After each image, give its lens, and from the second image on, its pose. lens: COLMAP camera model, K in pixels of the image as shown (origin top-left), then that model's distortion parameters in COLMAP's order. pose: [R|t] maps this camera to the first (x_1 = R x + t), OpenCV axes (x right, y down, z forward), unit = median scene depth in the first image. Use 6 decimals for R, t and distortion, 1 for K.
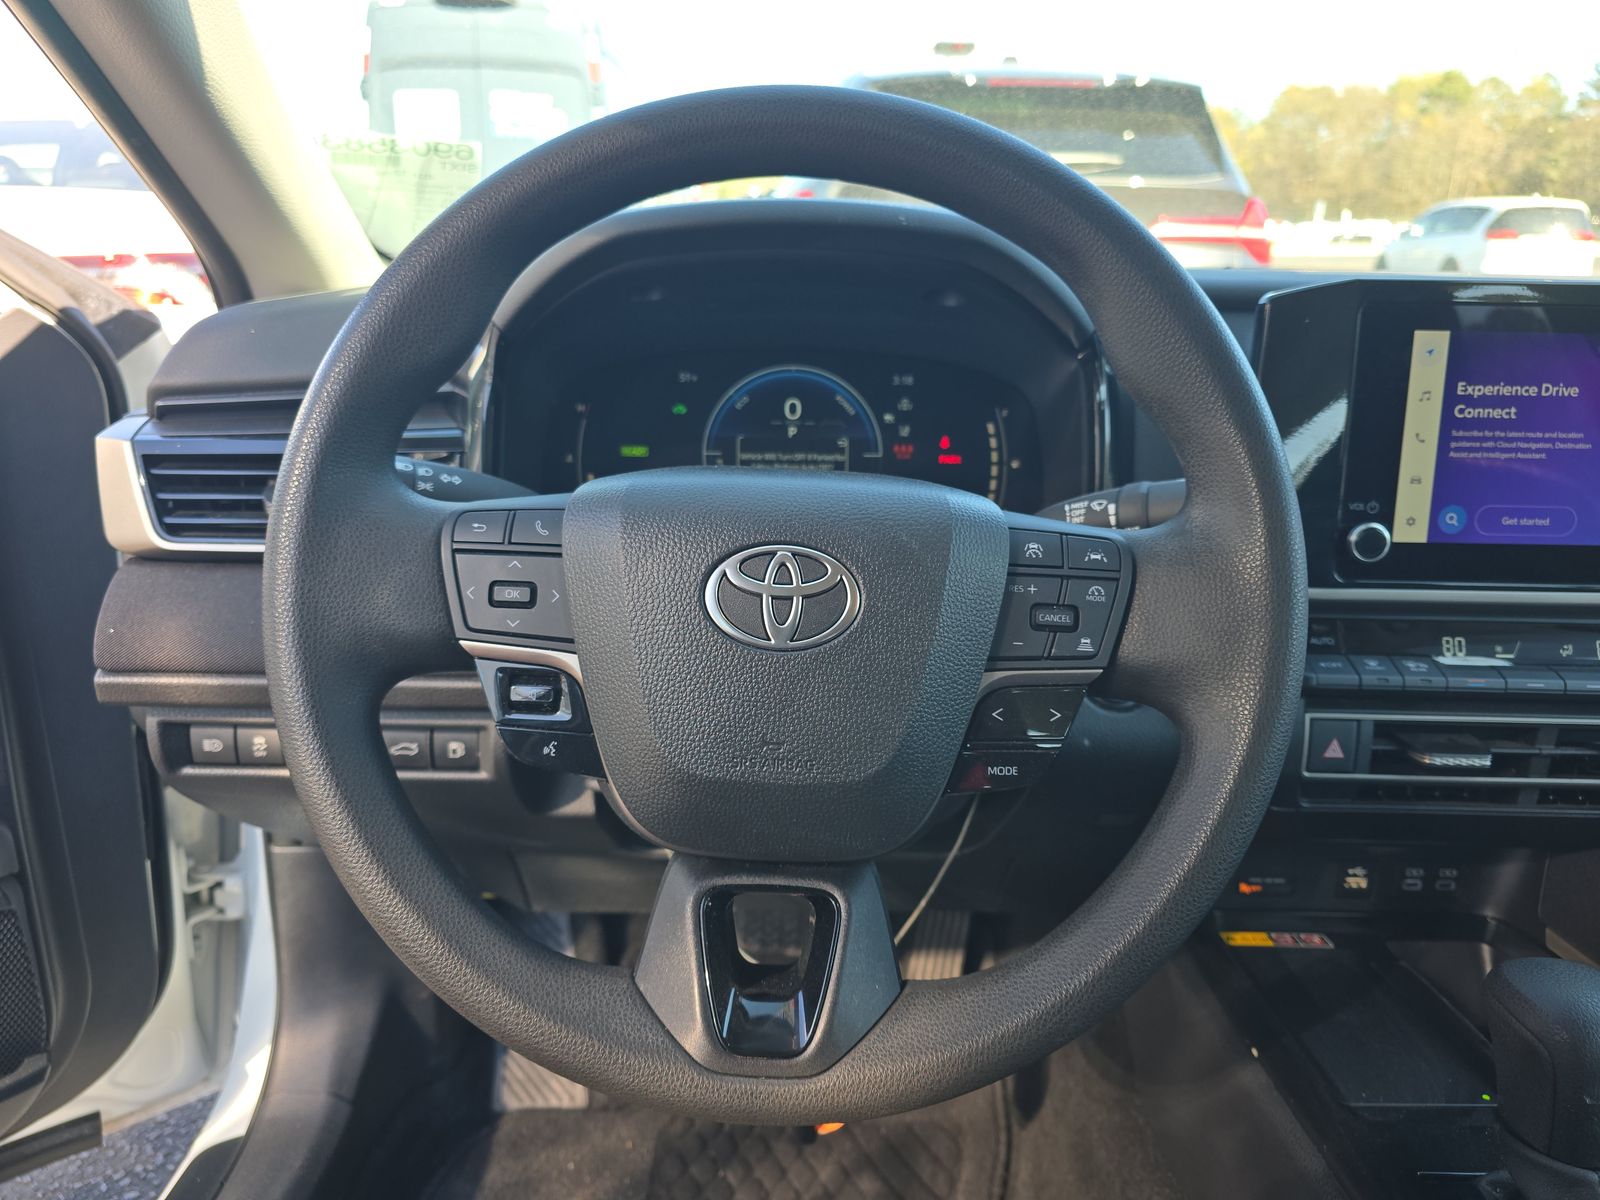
lens RADIAL K [[1045.7, 0, 794.0], [0, 1045.7, 631.3], [0, 0, 1]] dist [0.062175, -0.062169]
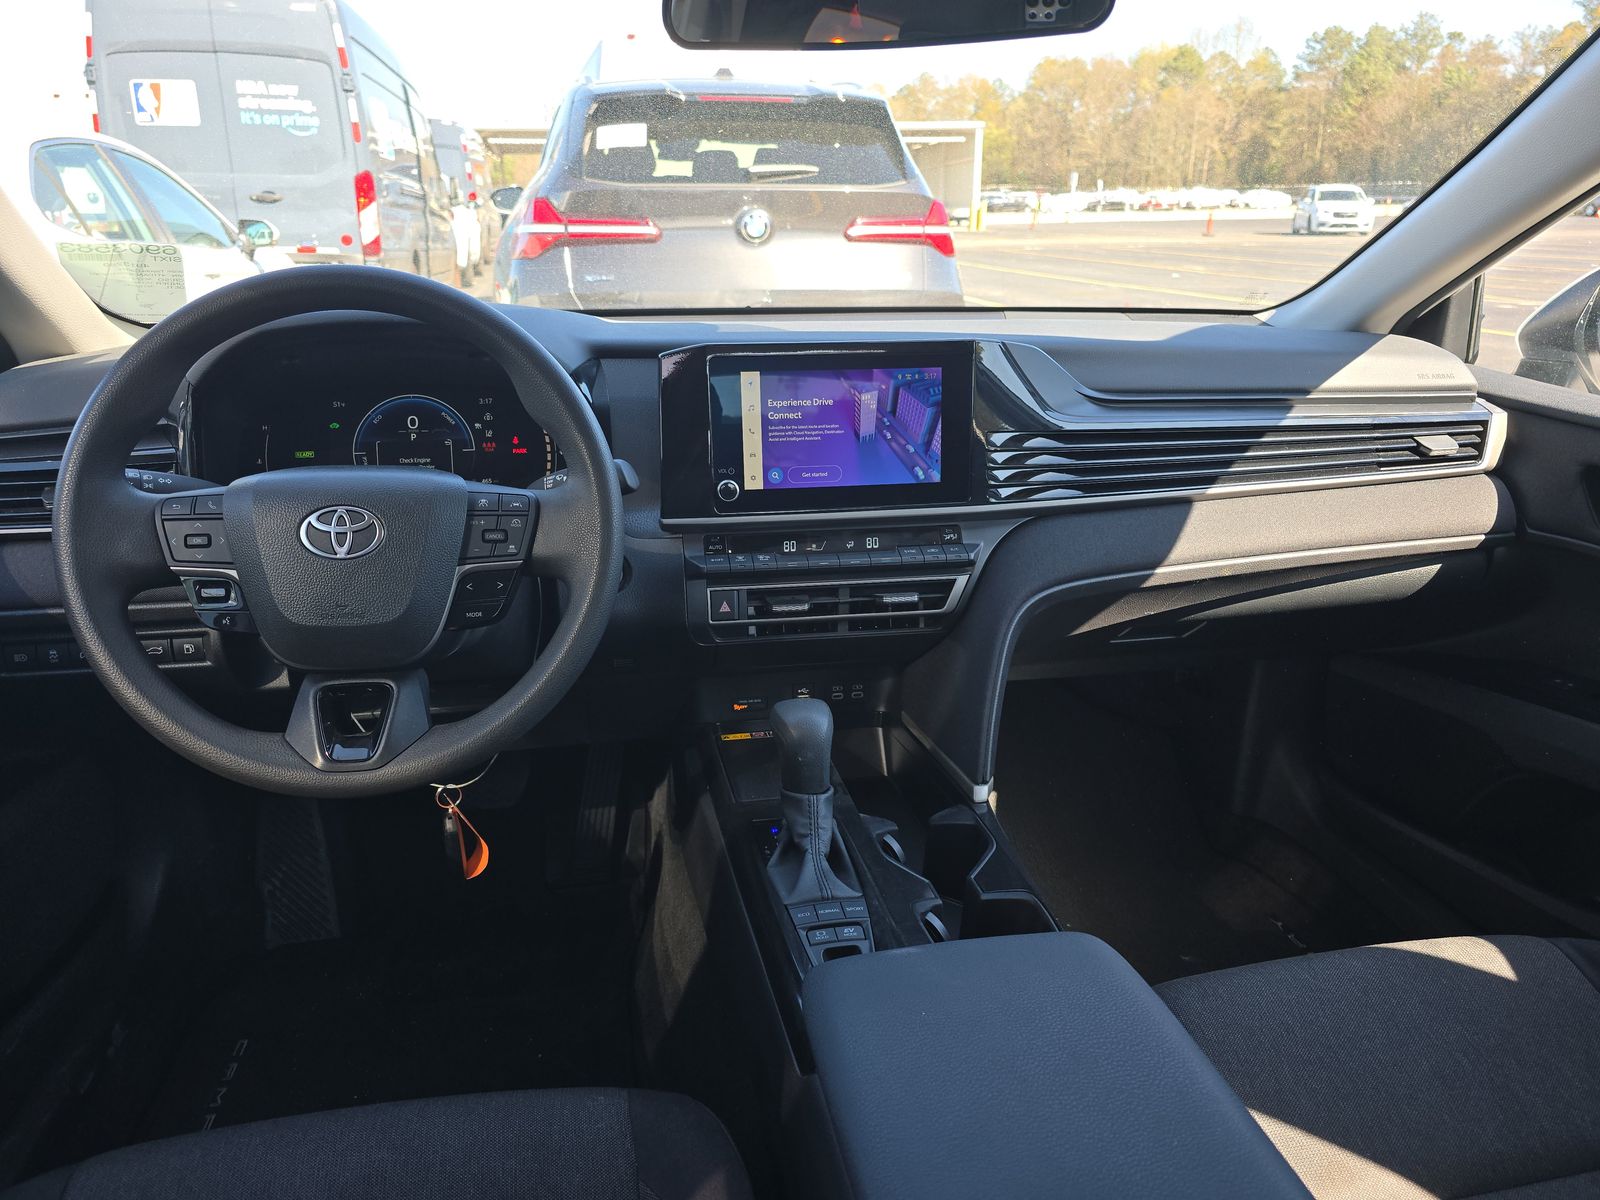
lens RADIAL K [[1045.7, 0, 794.0], [0, 1045.7, 631.3], [0, 0, 1]] dist [0.062175, -0.062169]
pose [[0.983913, -0.077001, 0.161200, 0.332621], [0.072643, 0.996820, 0.032764, 0.101247], [-0.163210, -0.020527, 0.986378, -0.755087]]
